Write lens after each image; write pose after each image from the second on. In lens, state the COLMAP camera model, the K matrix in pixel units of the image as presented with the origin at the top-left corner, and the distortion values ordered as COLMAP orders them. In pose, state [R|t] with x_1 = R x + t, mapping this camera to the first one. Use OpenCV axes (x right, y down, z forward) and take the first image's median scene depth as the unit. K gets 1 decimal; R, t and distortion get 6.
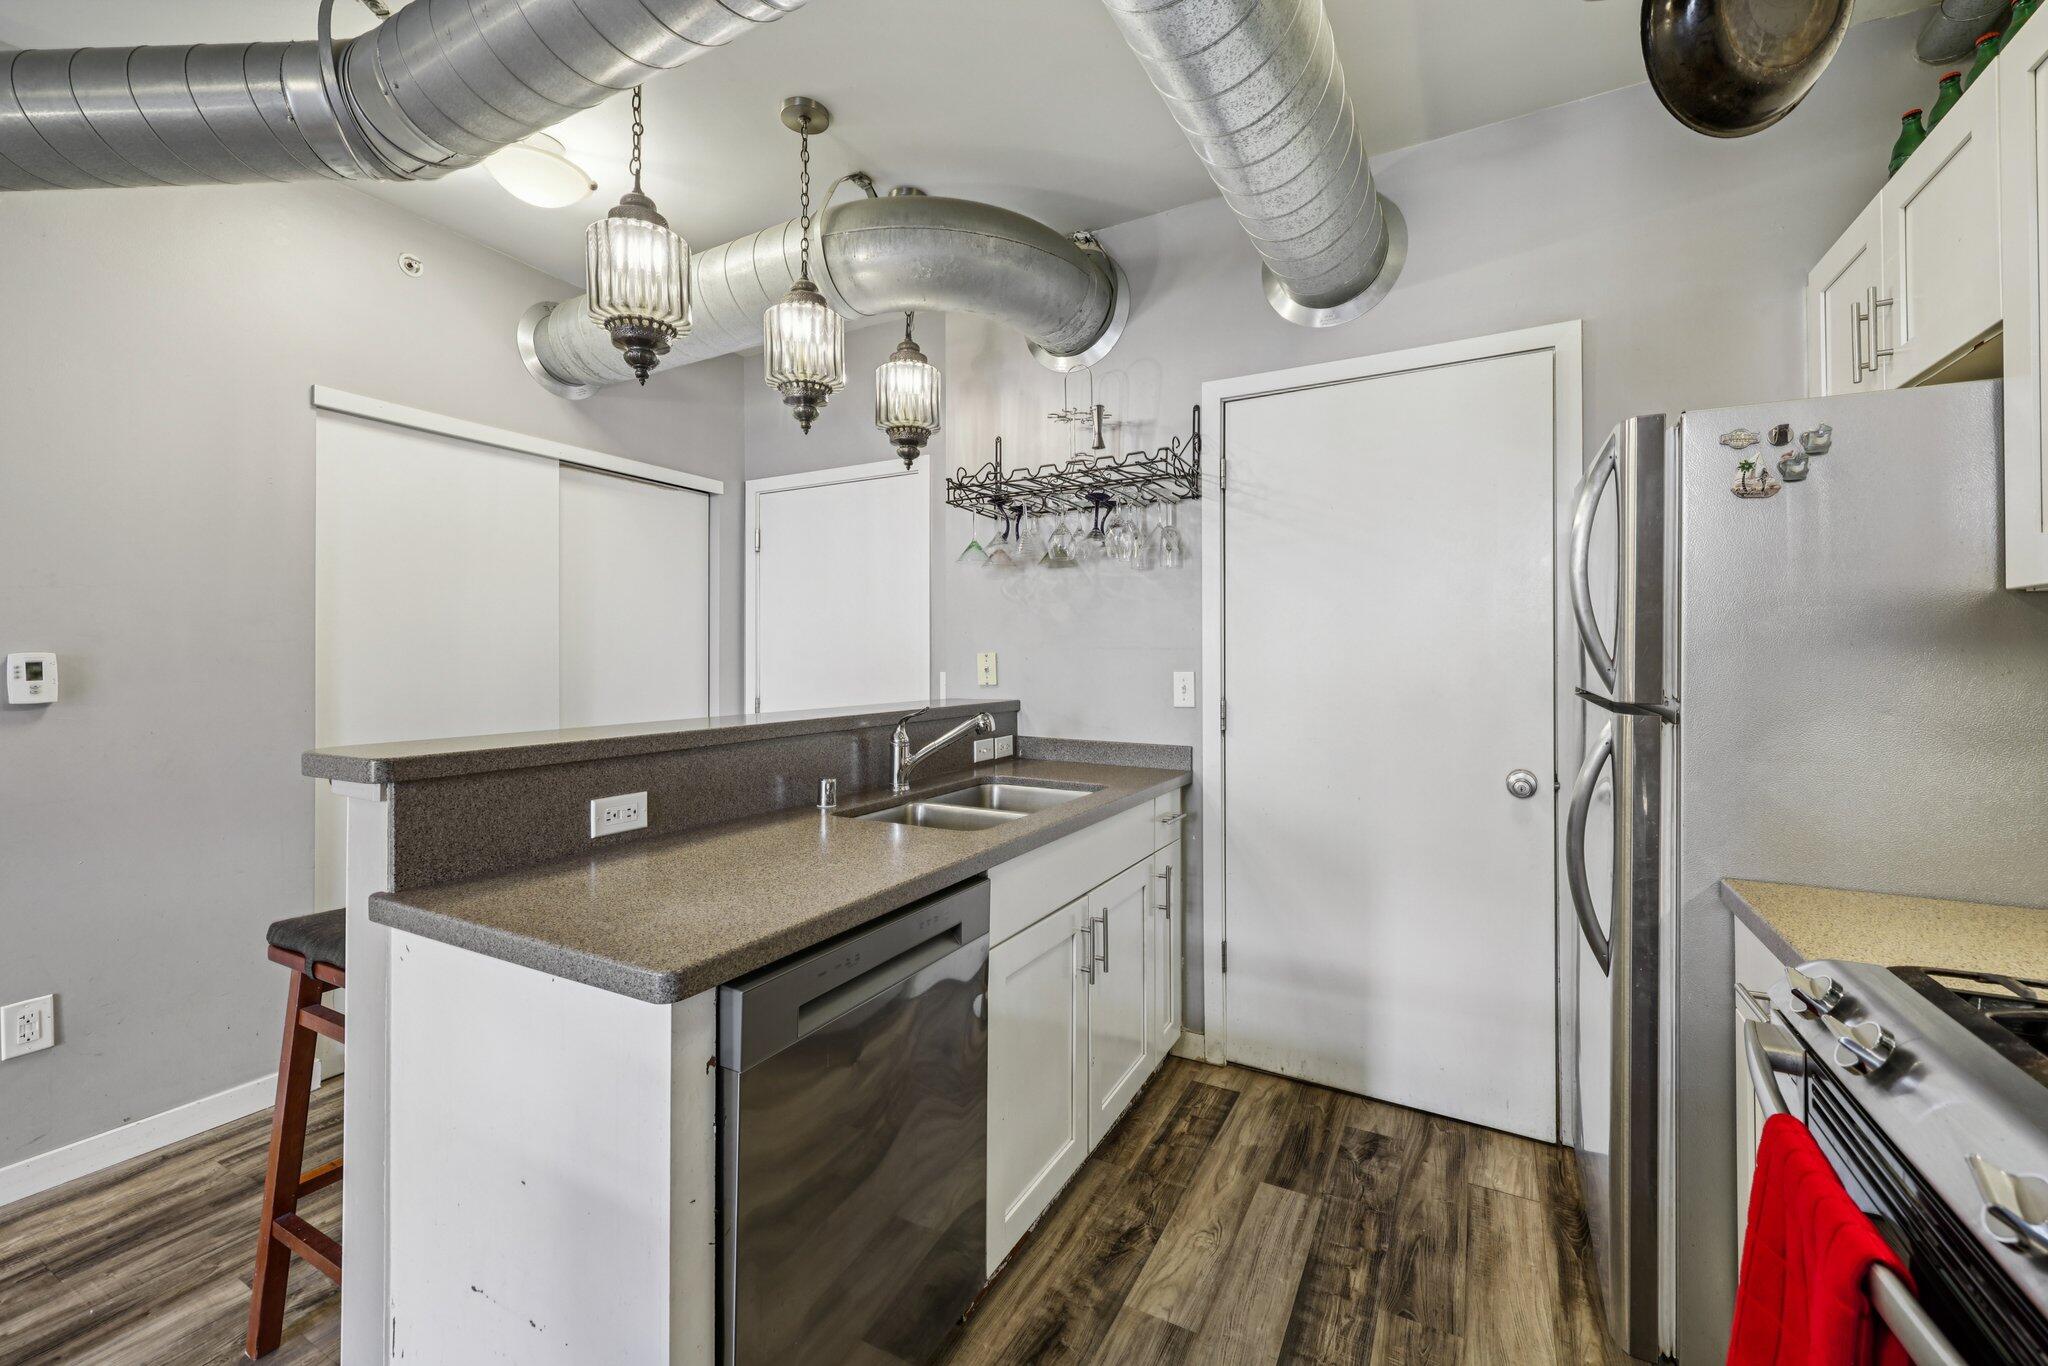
lens RADIAL K [[834.2, 0, 1029.1], [0, 834.2, 653.2], [0, 0, 1]] dist [0.000627, 0.000217]
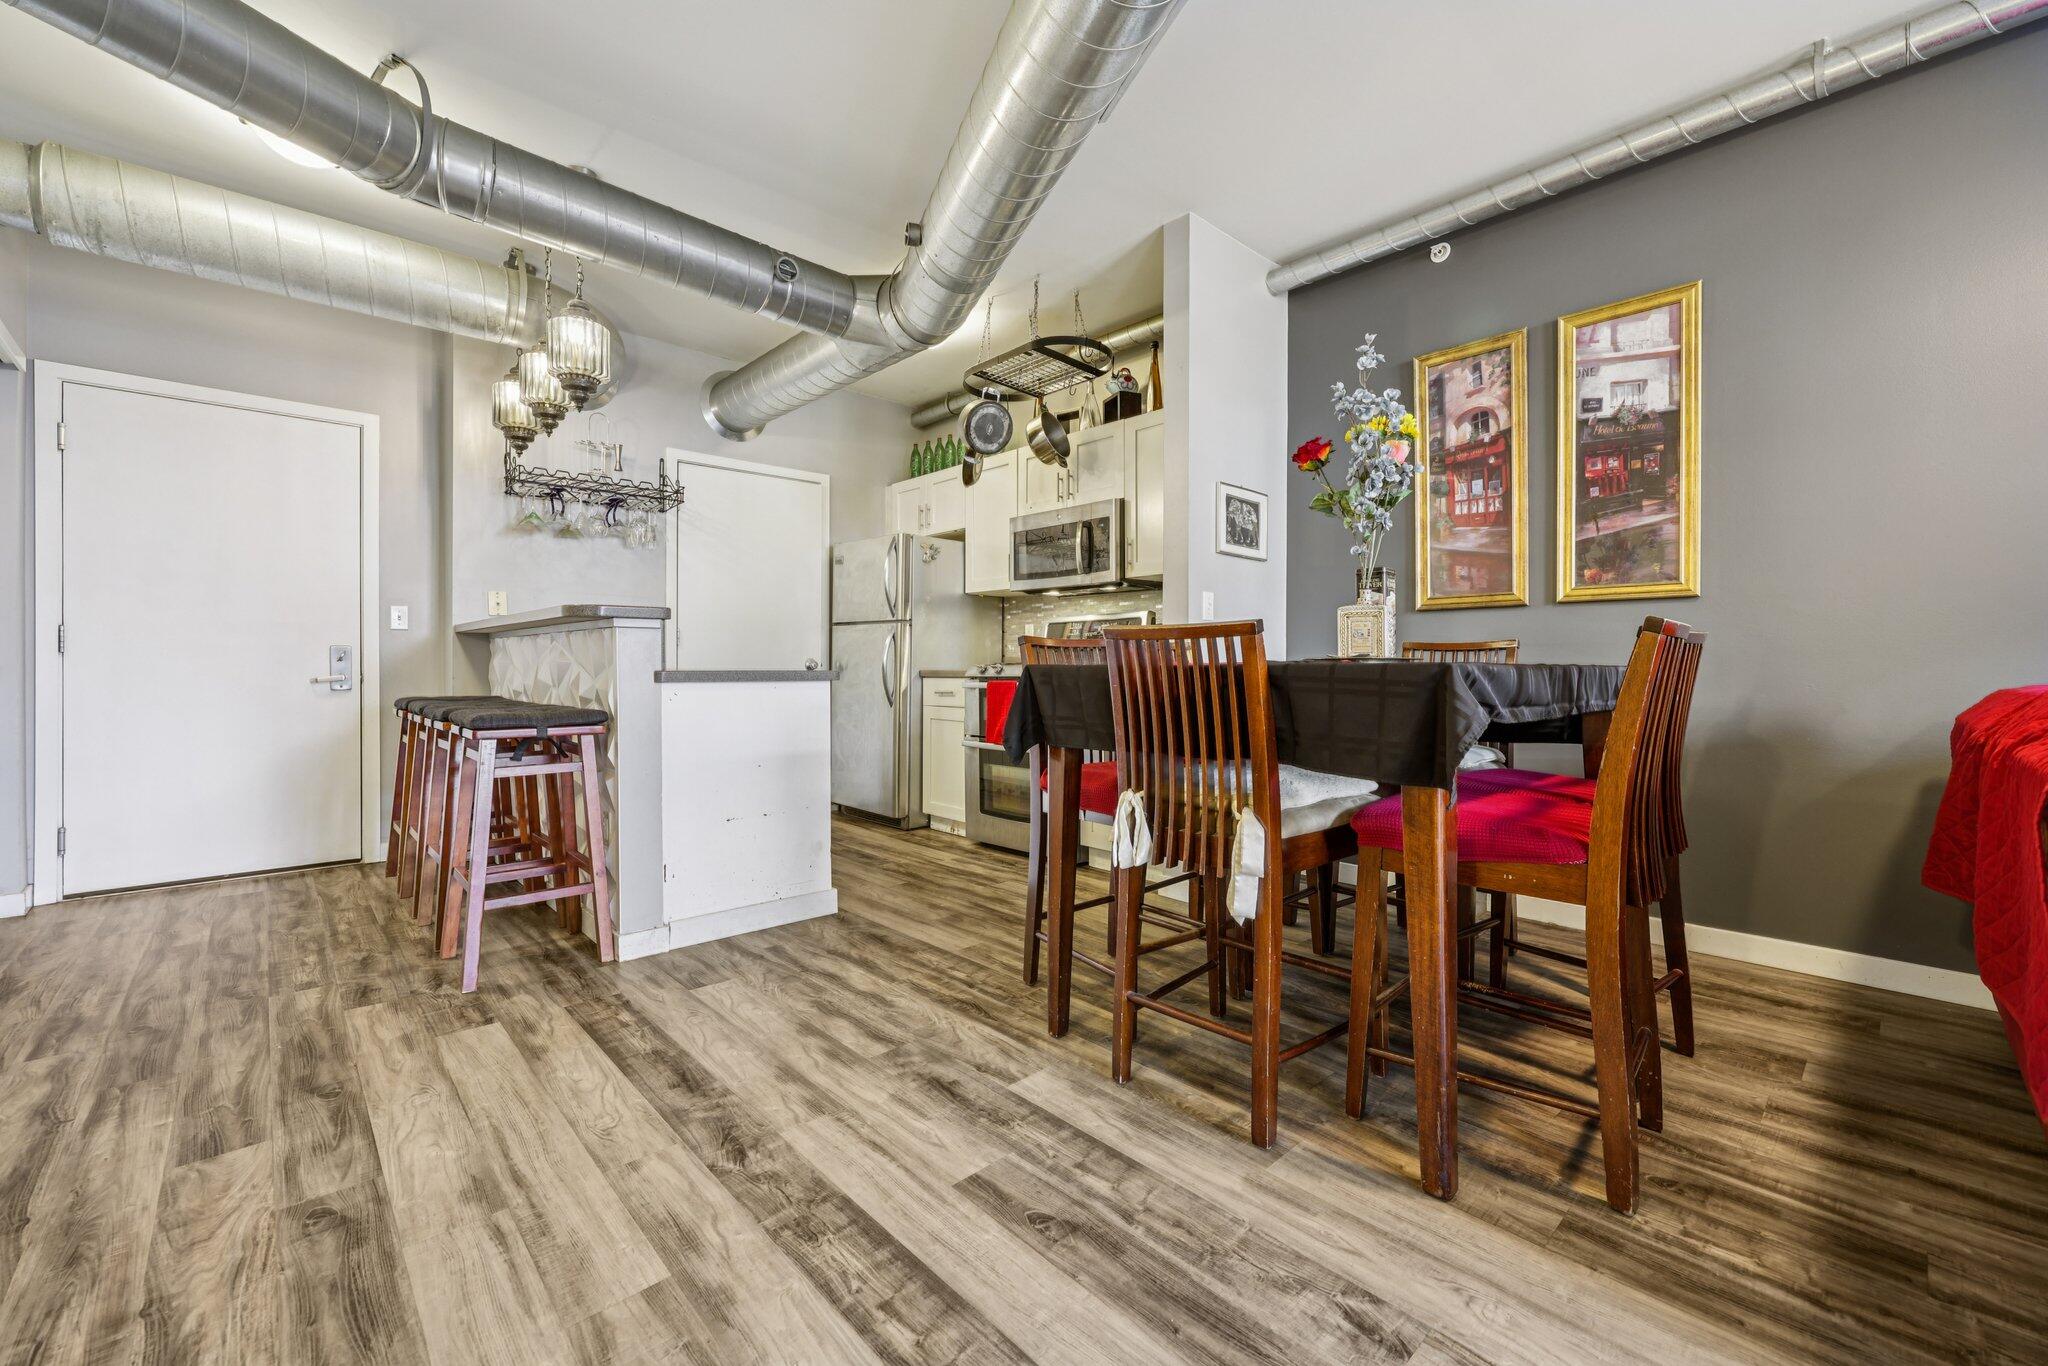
lens RADIAL K [[819.6, 0, 1020.4], [0, 819.6, 666.7], [0, 0, 1]] dist [0.000701, 0.000111]
pose [[0.322192, -0.000931, 0.946674, -1.231334], [-0.011344, 0.999924, 0.004844, 0.125163], [-0.946606, -0.012299, 0.322157, -0.274028]]
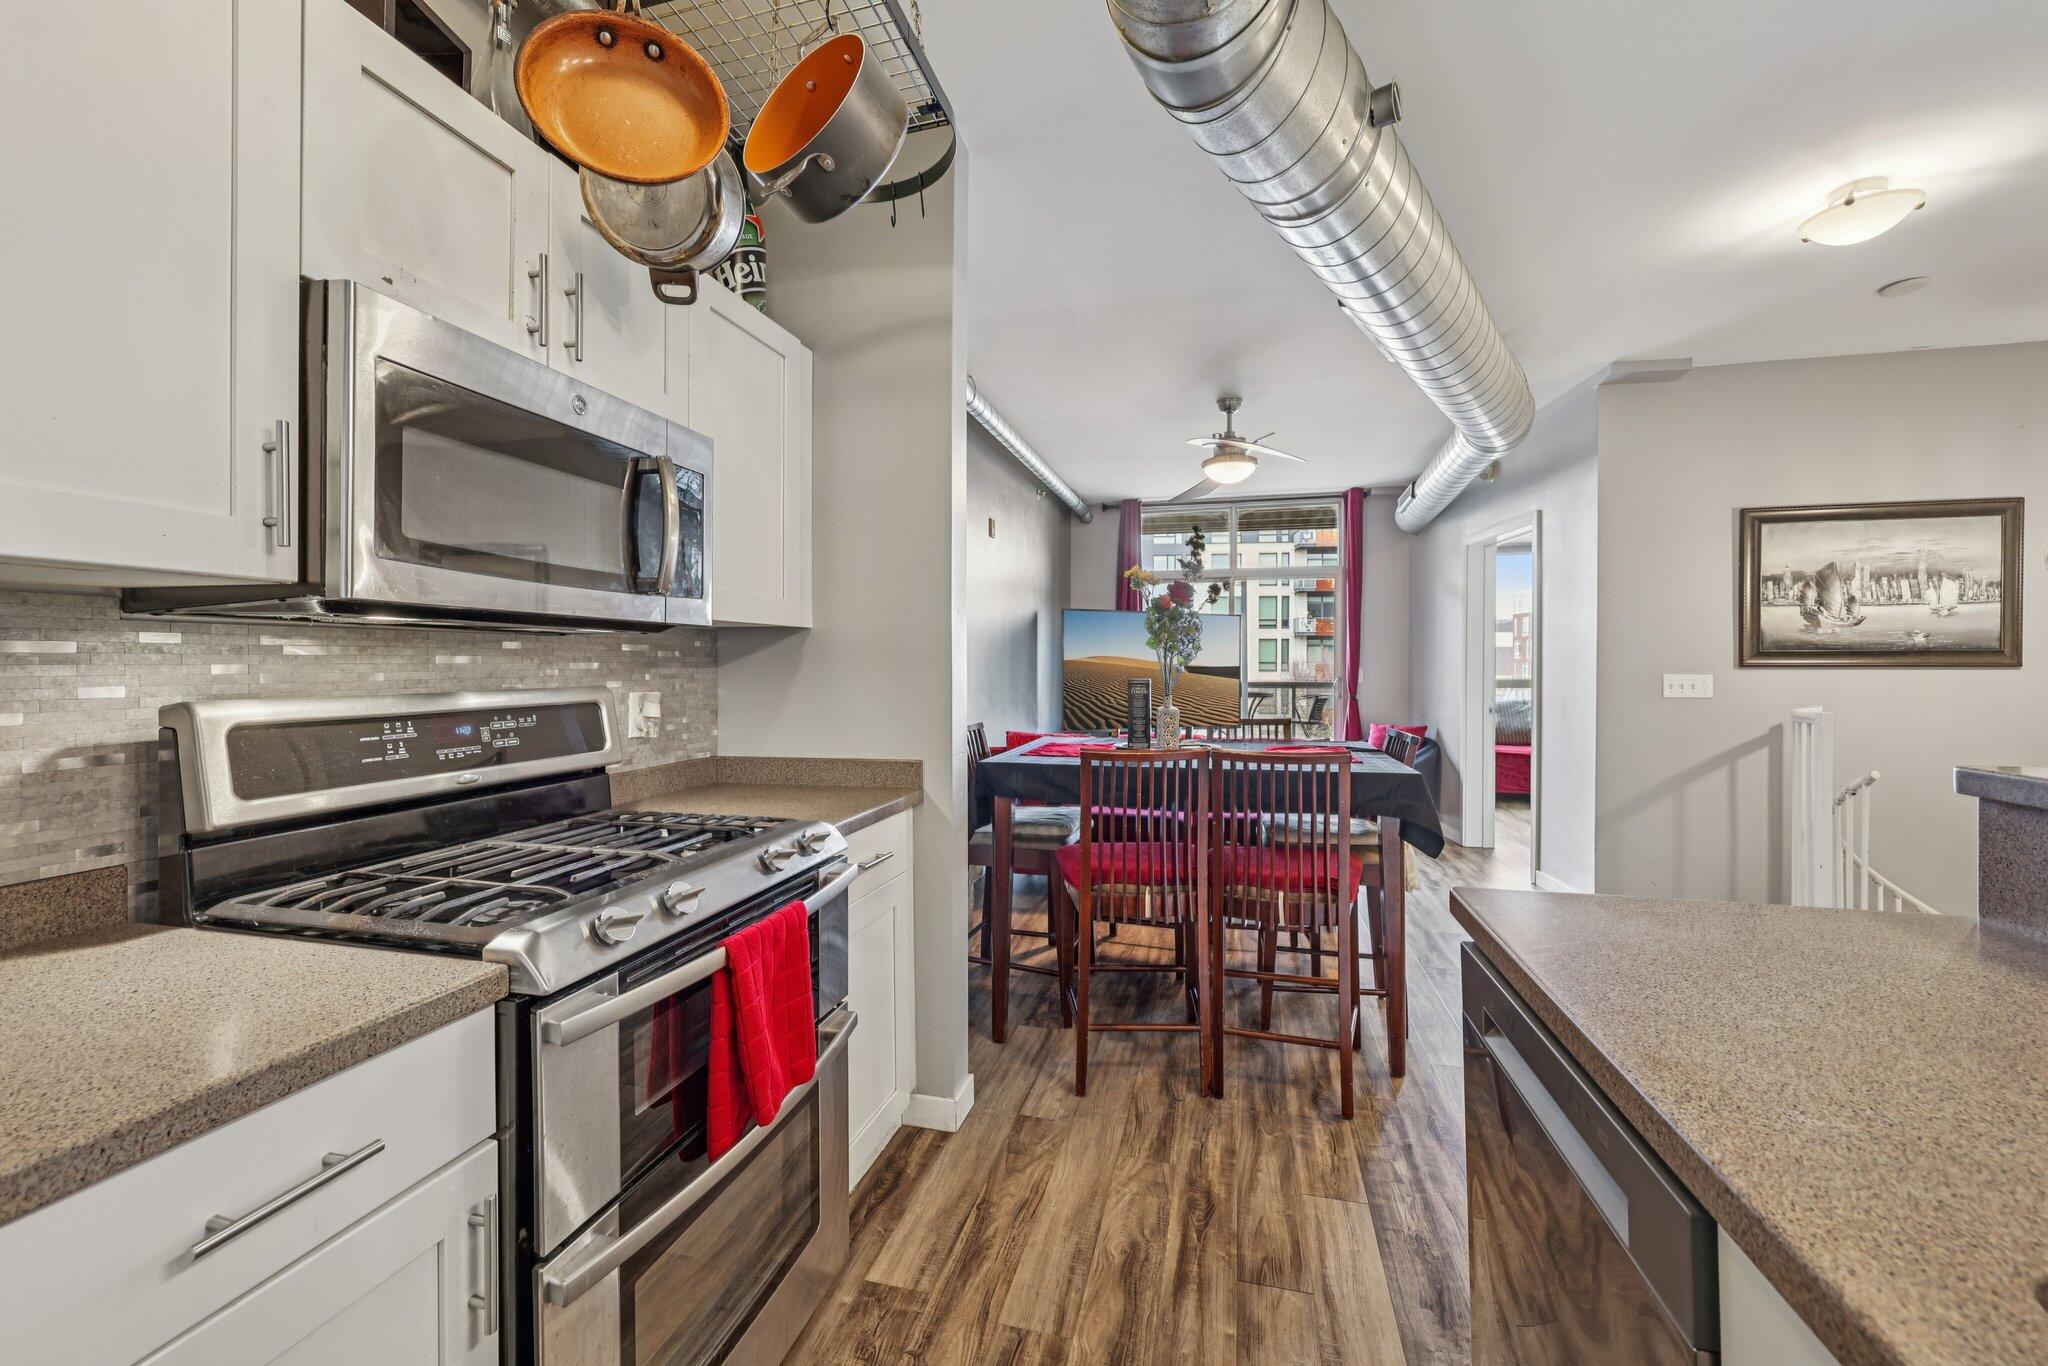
lens RADIAL K [[830.6, 0, 1024.8], [0, 830.6, 672.3], [0, 0, 1]] dist [0.001624, 0.000151]
pose [[-0.969383, 0.002949, -0.245536, 0.214065], [0.002912, 0.999996, 0.000512, 0.008034], [0.245536, -0.000219, -0.969387, 0.797764]]
